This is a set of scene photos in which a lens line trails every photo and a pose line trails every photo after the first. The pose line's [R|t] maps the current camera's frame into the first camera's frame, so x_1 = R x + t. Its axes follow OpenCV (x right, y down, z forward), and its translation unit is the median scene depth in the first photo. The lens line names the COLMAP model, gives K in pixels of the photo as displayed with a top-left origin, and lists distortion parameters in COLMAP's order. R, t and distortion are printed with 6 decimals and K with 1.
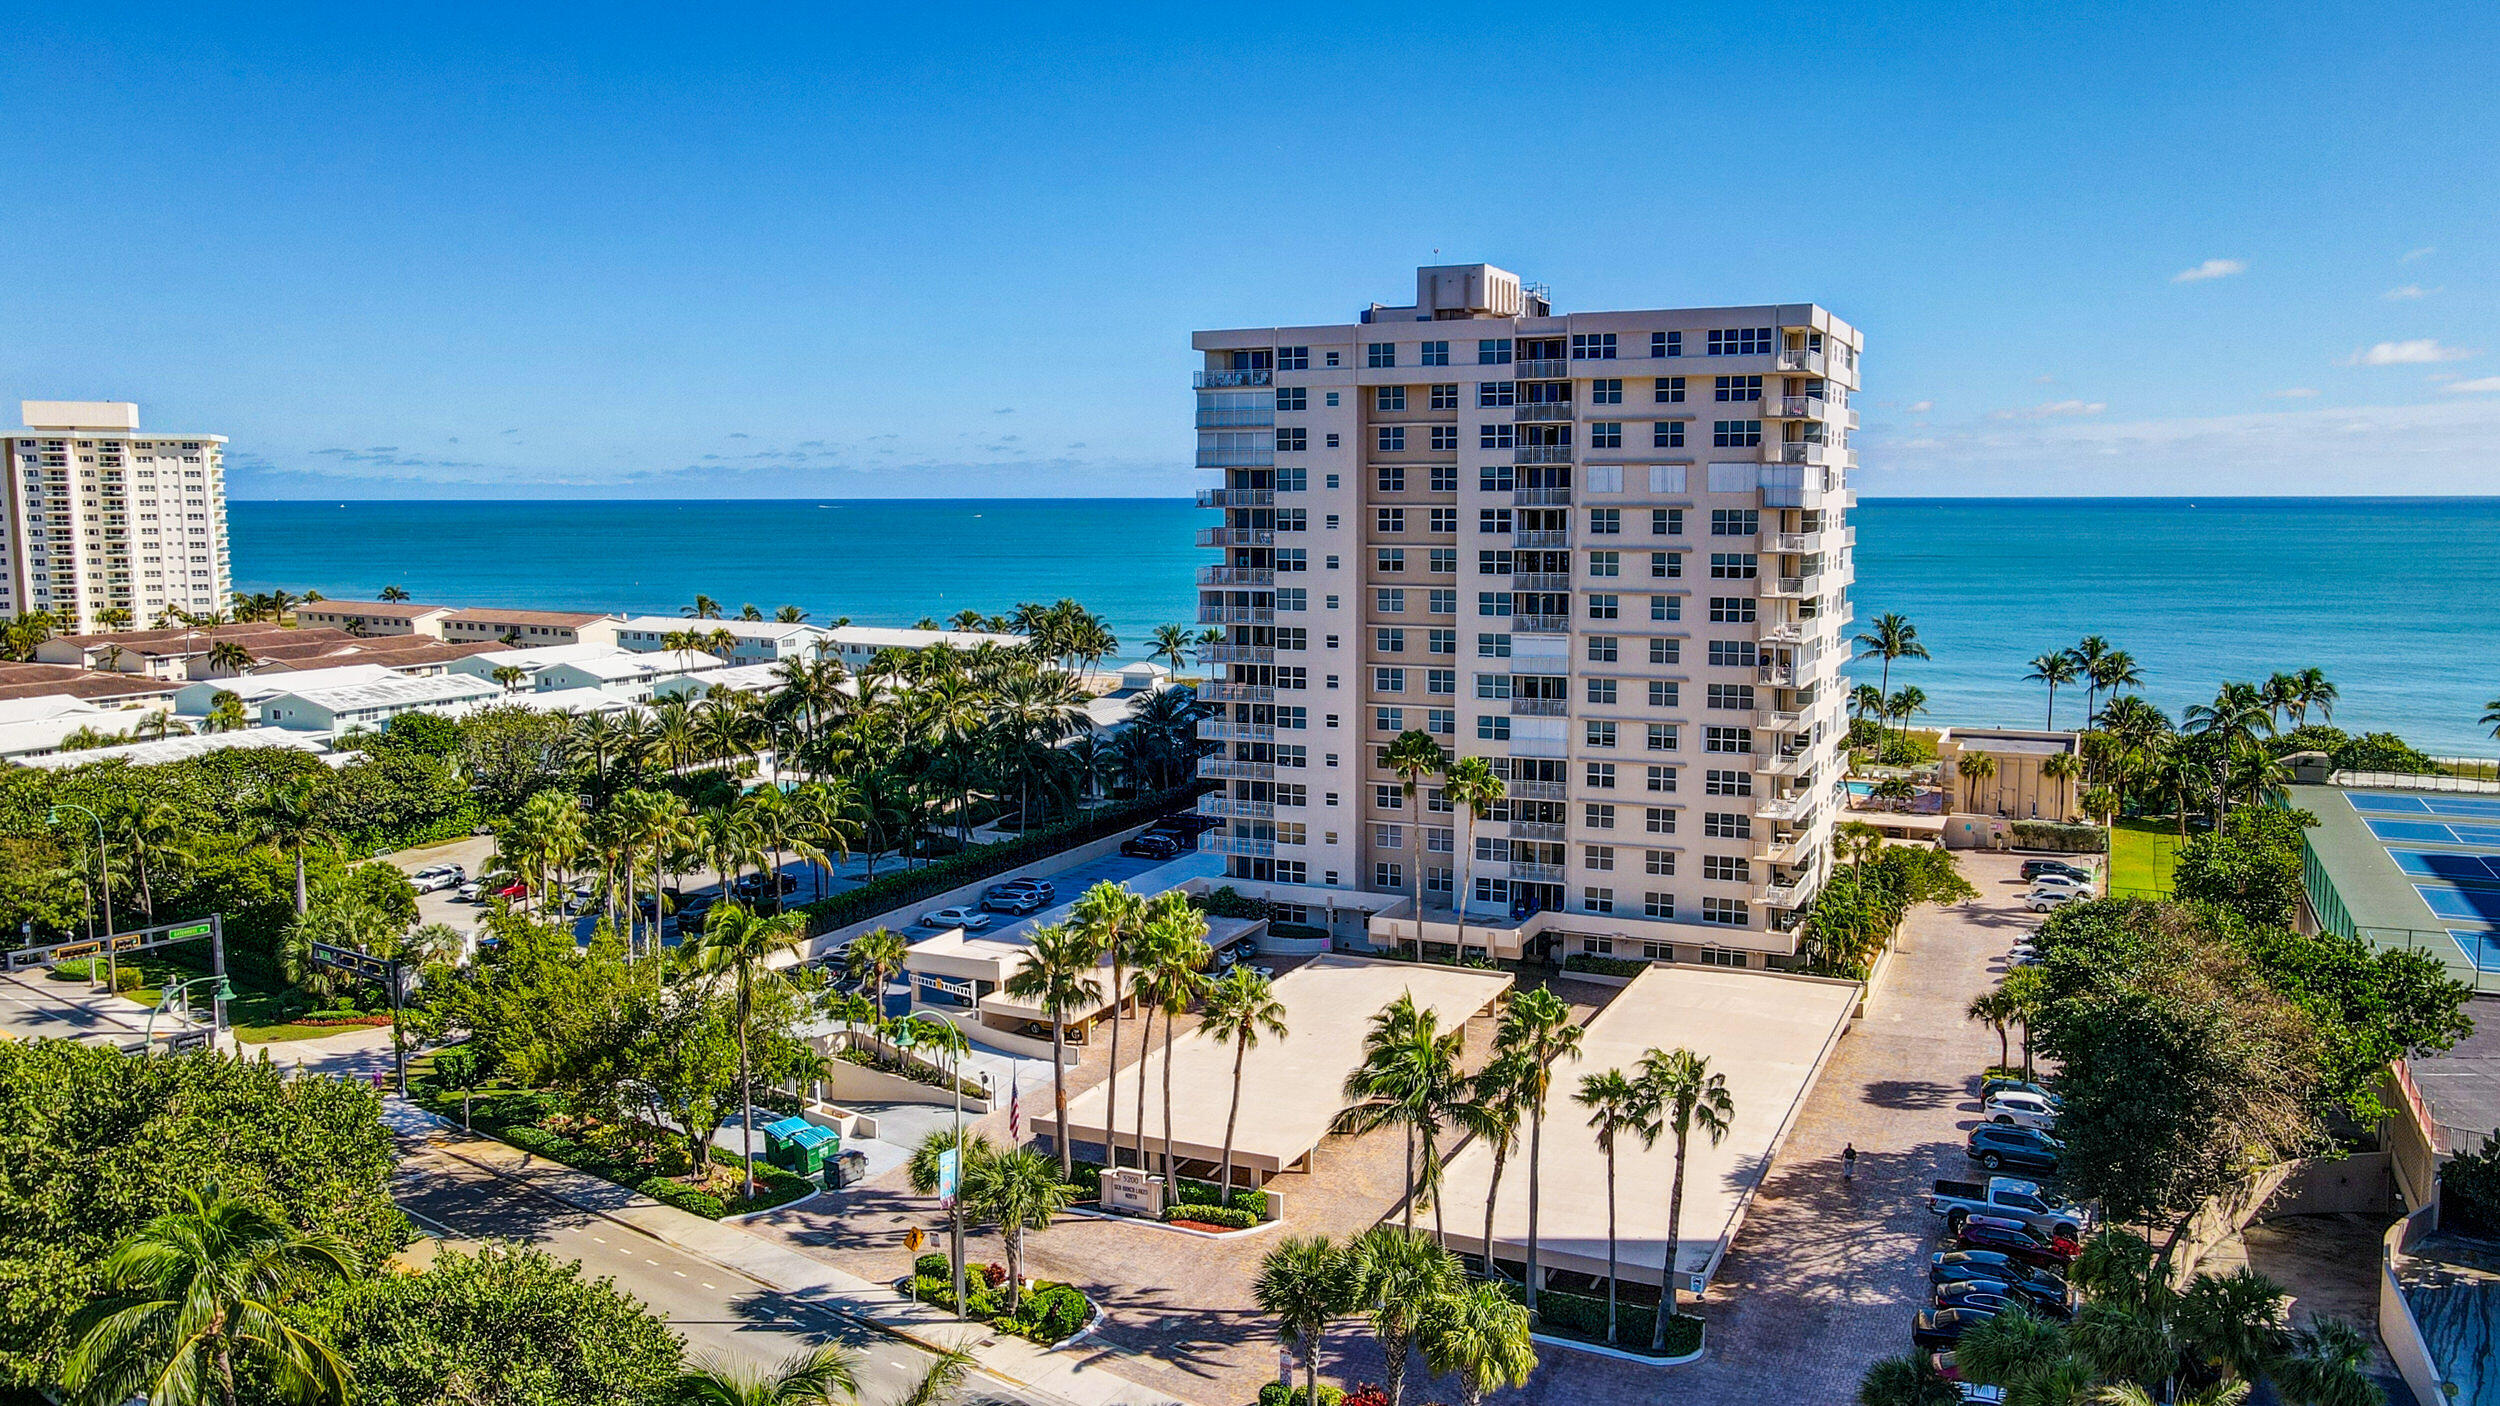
lens RADIAL K [[1851.8, 0, 1277.4], [0, 1851.8, 686.8], [0, 0, 1]] dist [0.012242, 0.008934]
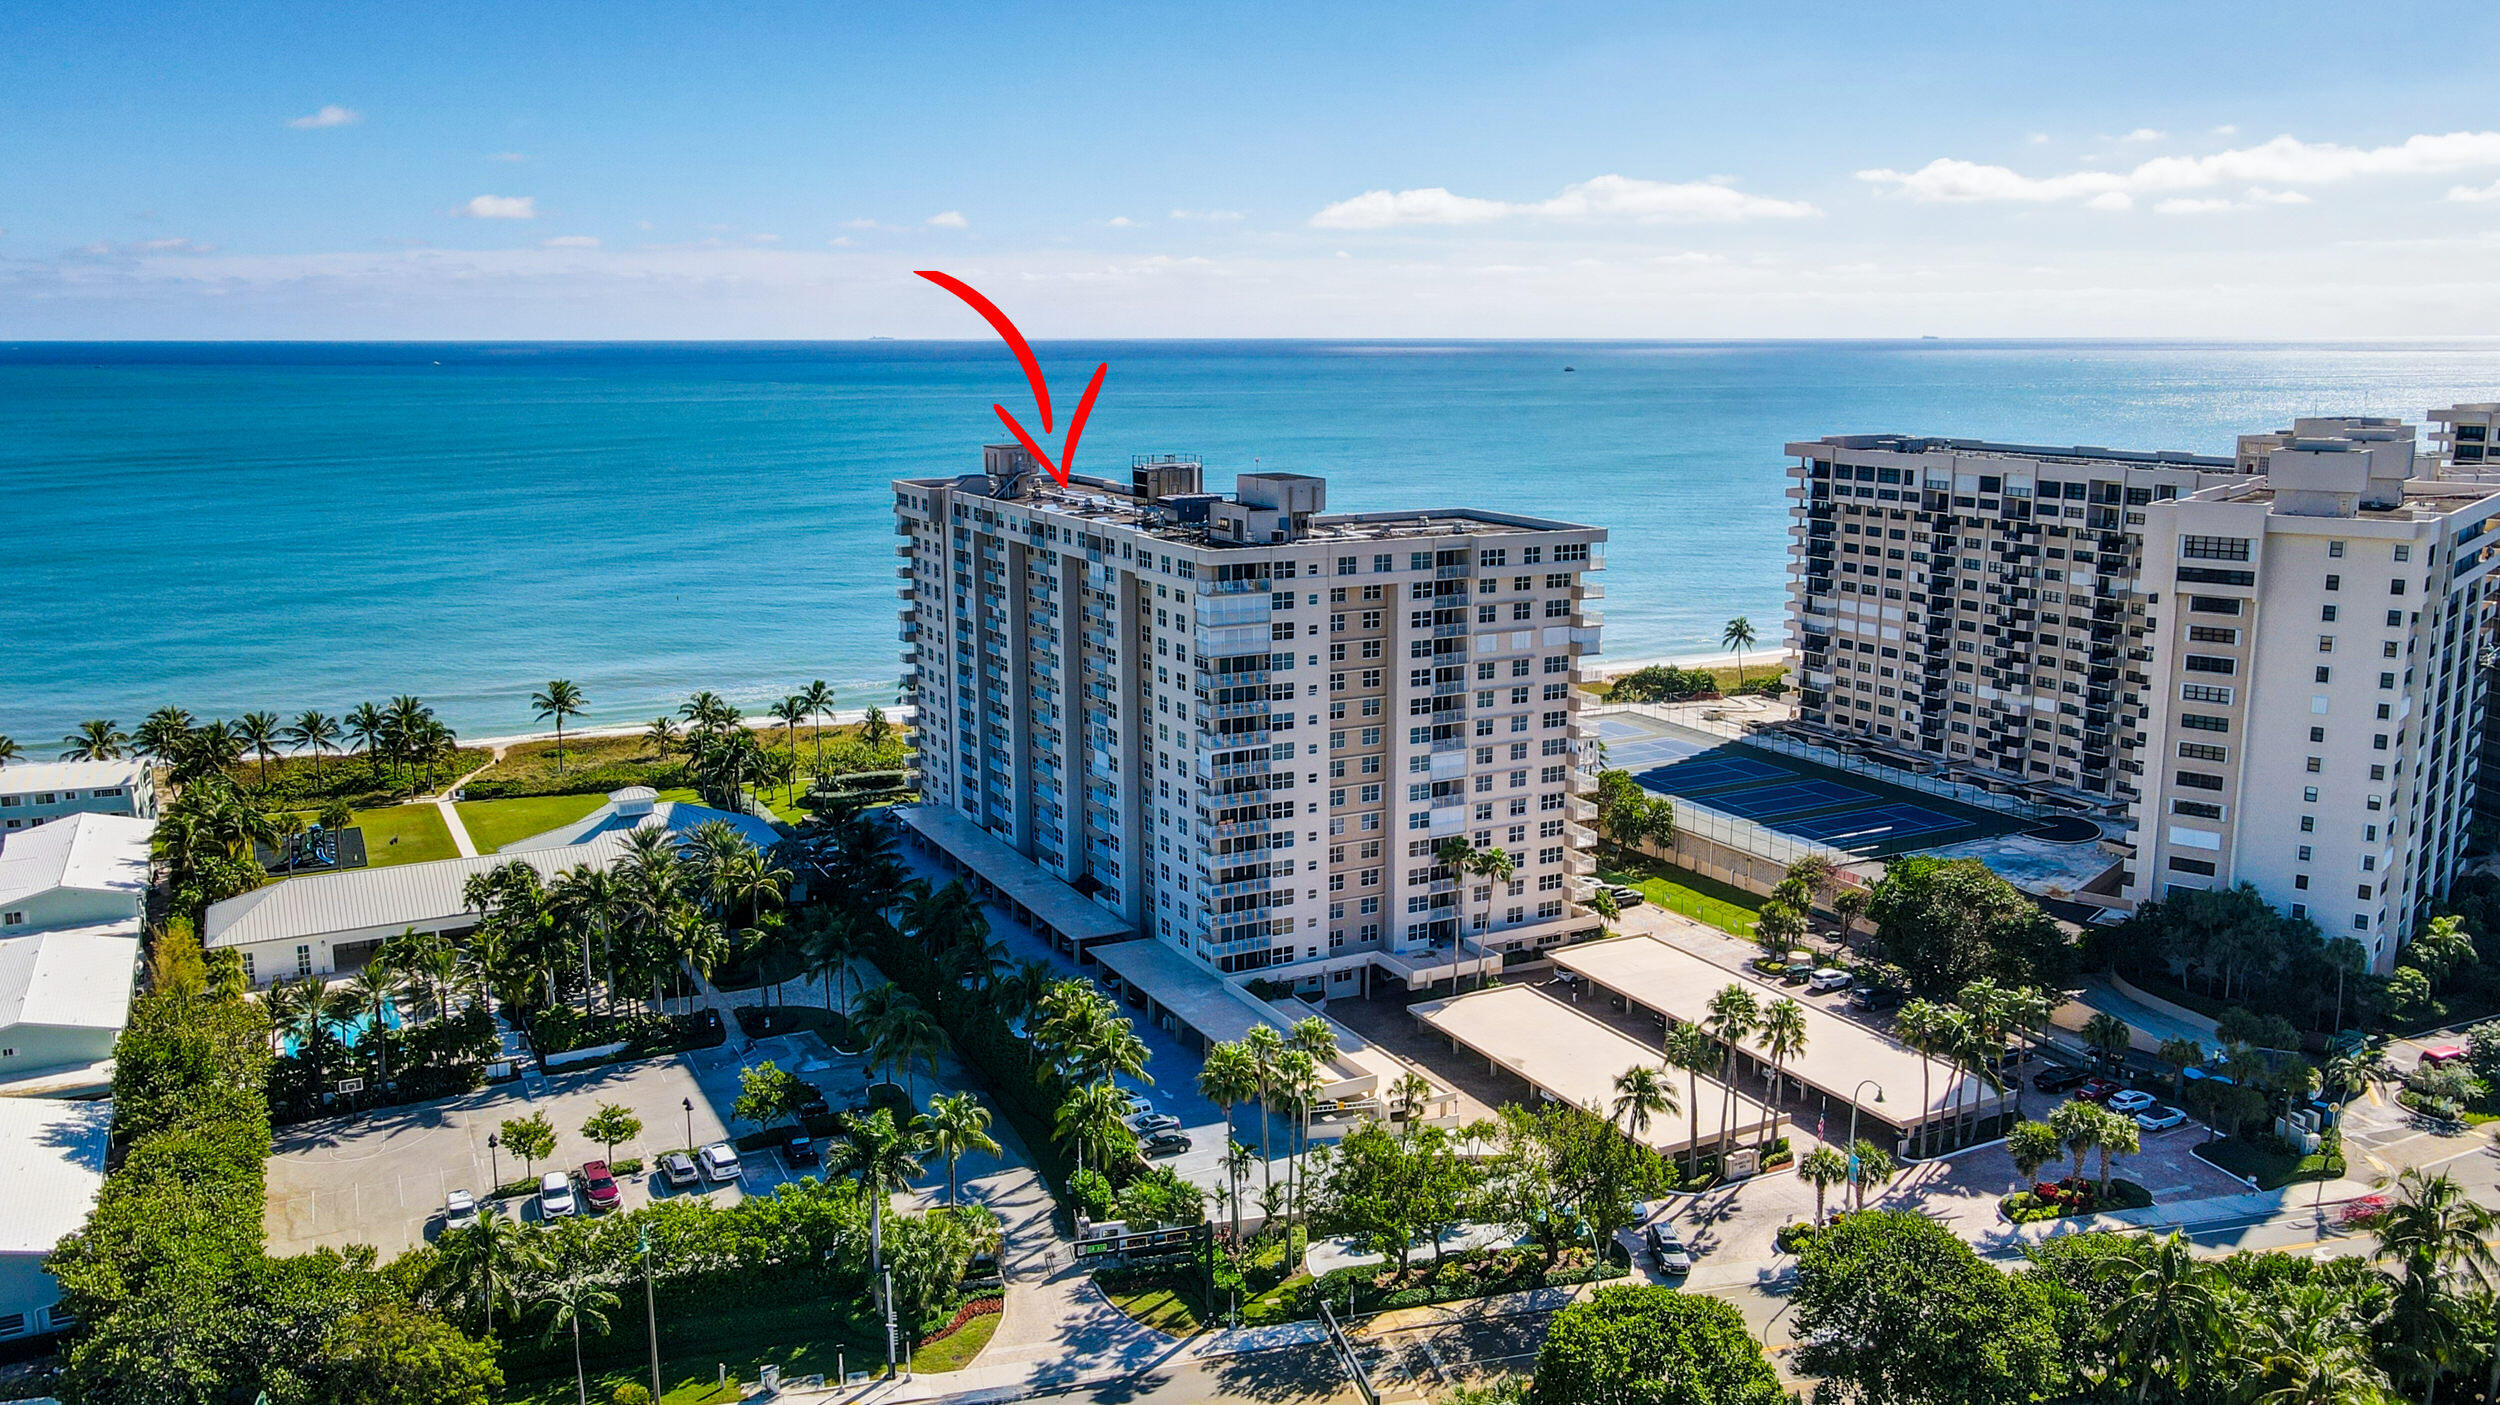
lens RADIAL K [[1916.6, 0, 1273.5], [0, 1916.6, 690.0], [0, 0, 1]] dist [-0.010287, 0.059914]
pose [[0.609329, -0.145469, 0.779459, -1.114803], [0.083275, 0.989331, 0.119539, -0.269724], [-0.788532, -0.007929, 0.614942, 0.190432]]
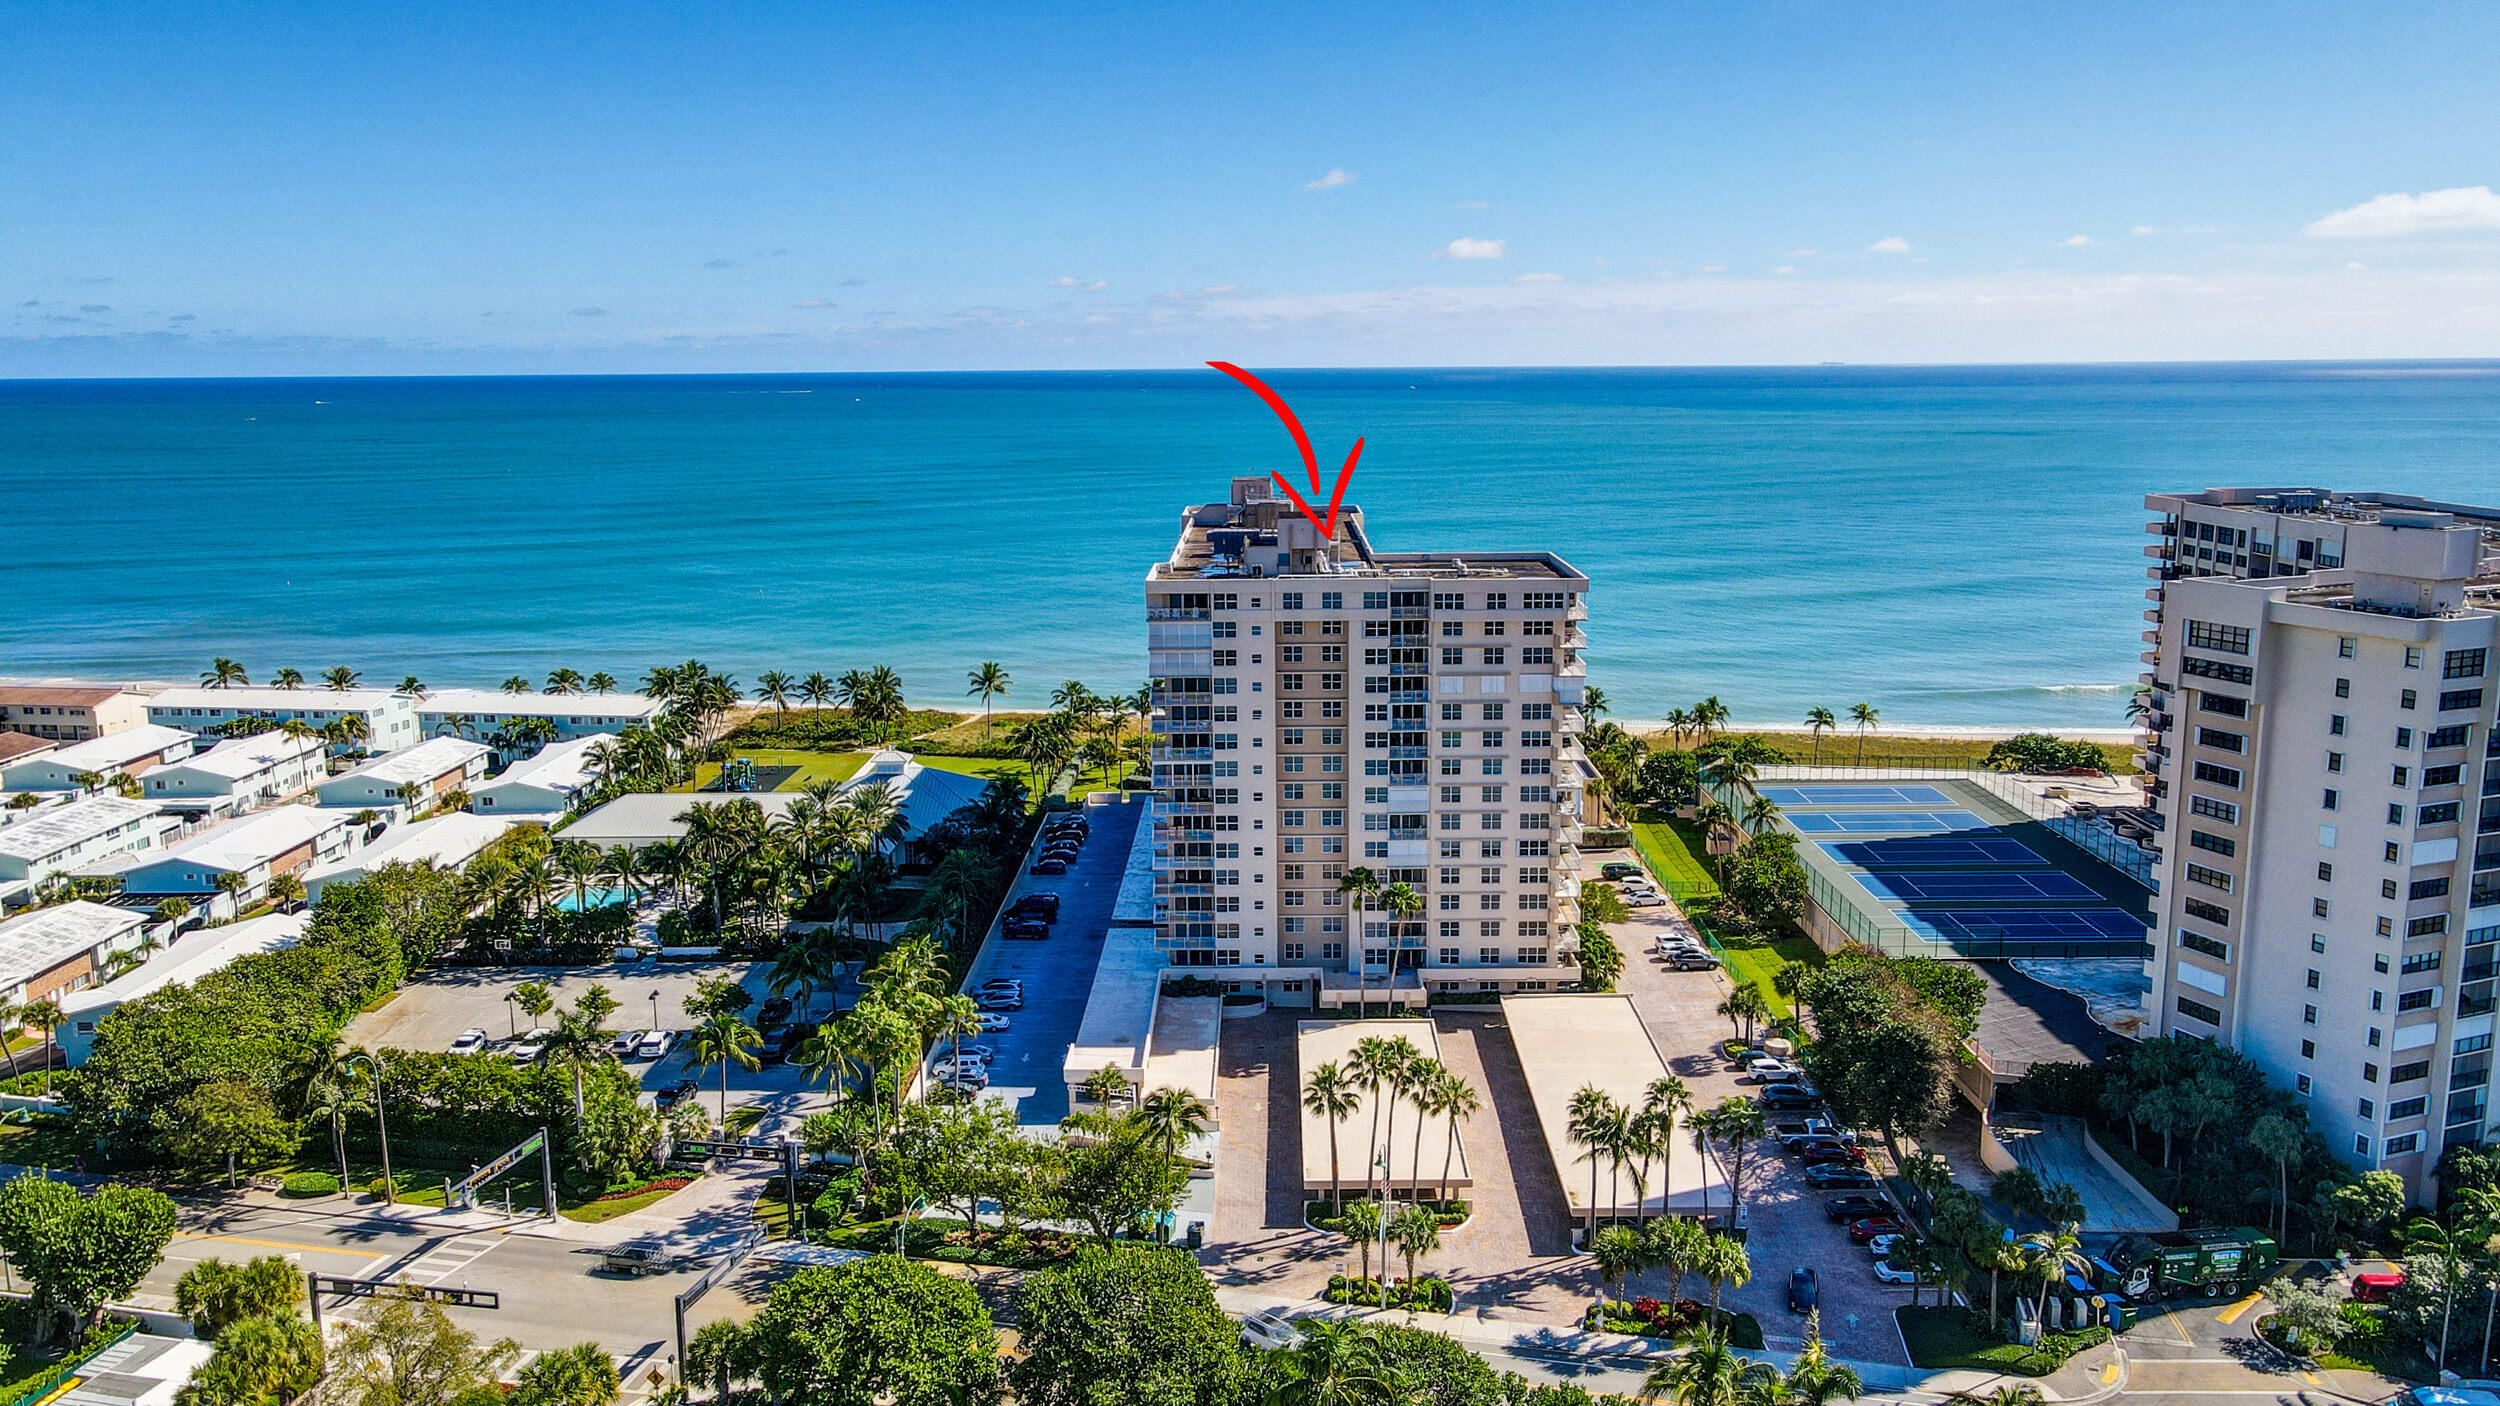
lens RADIAL K [[1844.2, 0, 1278.7], [0, 1844.2, 694.7], [0, 0, 1]] dist [-0.002485, 0.035308]
pose [[0.911233, -0.078638, 0.404315, -0.555642], [0.049077, 0.995342, 0.082981, -0.233539], [-0.408958, -0.055773, 0.910847, -0.310749]]
